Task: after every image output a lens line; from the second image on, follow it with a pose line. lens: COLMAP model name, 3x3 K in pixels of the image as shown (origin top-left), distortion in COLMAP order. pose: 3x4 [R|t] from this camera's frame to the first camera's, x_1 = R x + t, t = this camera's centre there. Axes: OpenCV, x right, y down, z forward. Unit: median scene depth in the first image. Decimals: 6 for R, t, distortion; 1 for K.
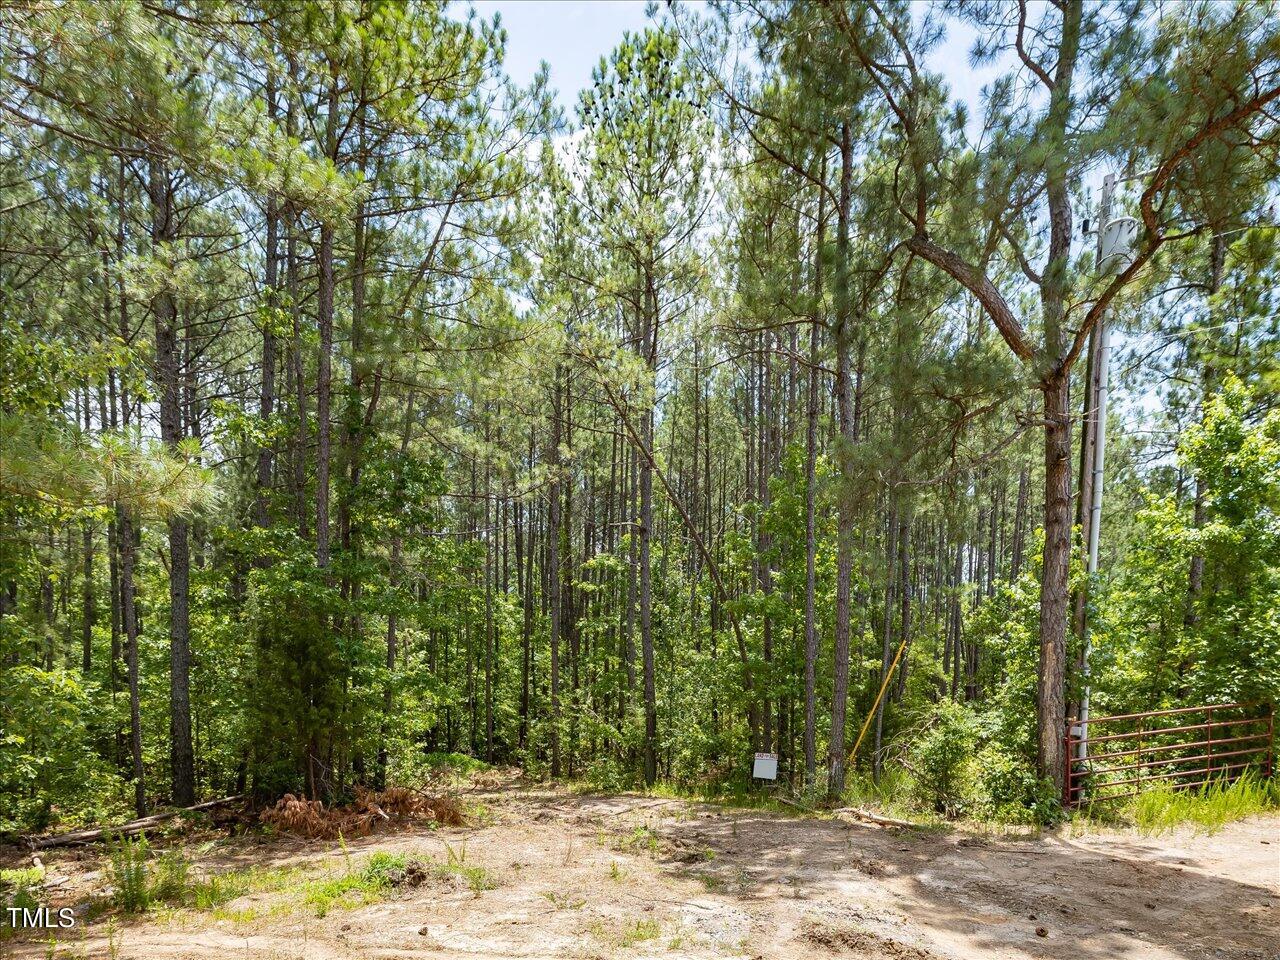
lens RADIAL K [[900.2, 0, 640.0], [0, 900.2, 480.0], [0, 0, 1]] dist [-0.018948, 0.002266]
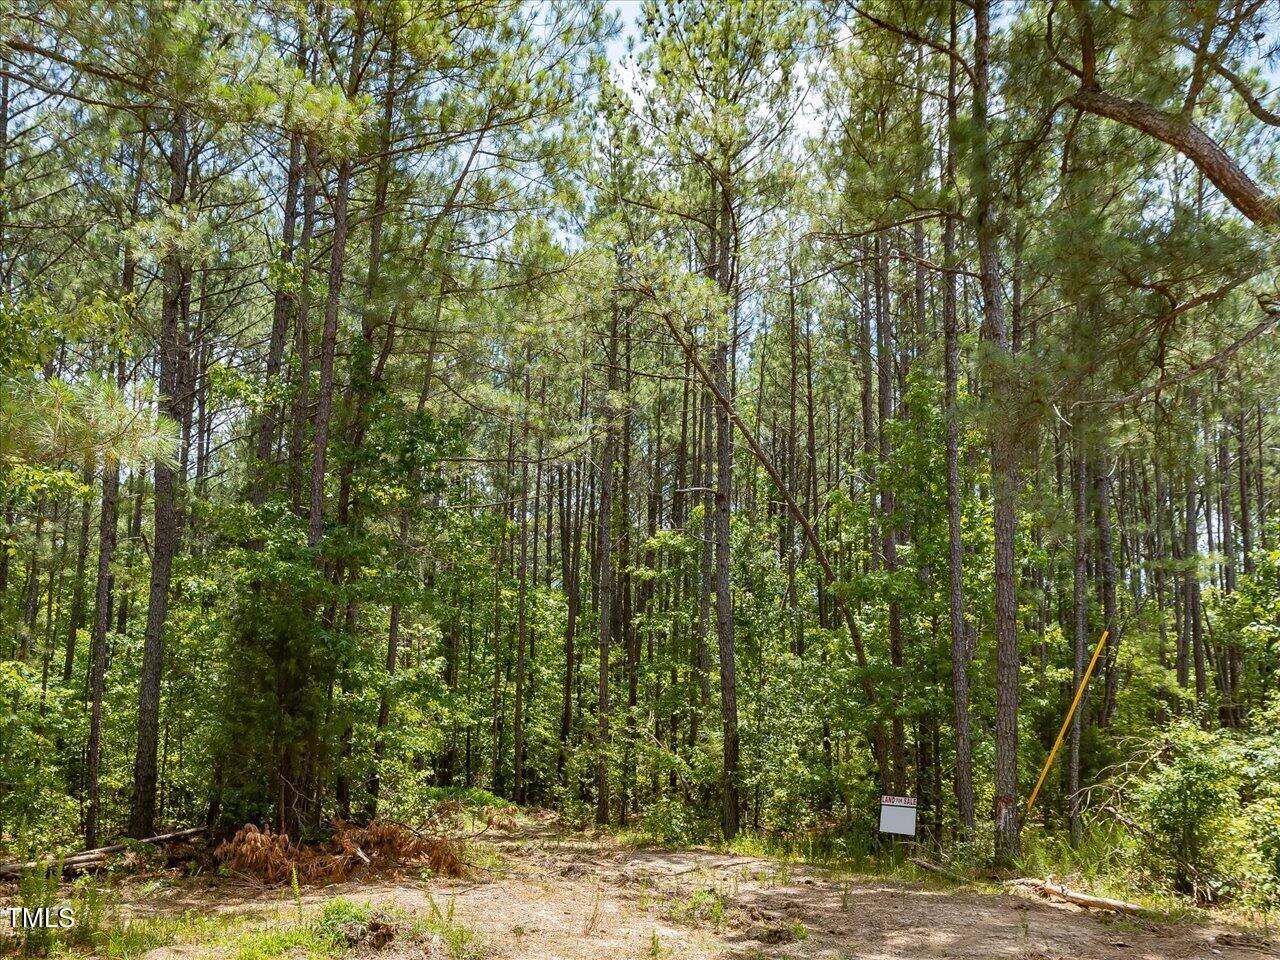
lens RADIAL K [[942.2, 0, 640.2], [0, 942.2, 513.7], [0, 0, 1]] dist [-0.009267, -0.004506]
pose [[0.970600, -0.054535, -0.234440, 0.126881], [0.027014, 0.992522, -0.119038, 0.166602], [0.239179, 0.109205, 0.964815, 0.231138]]
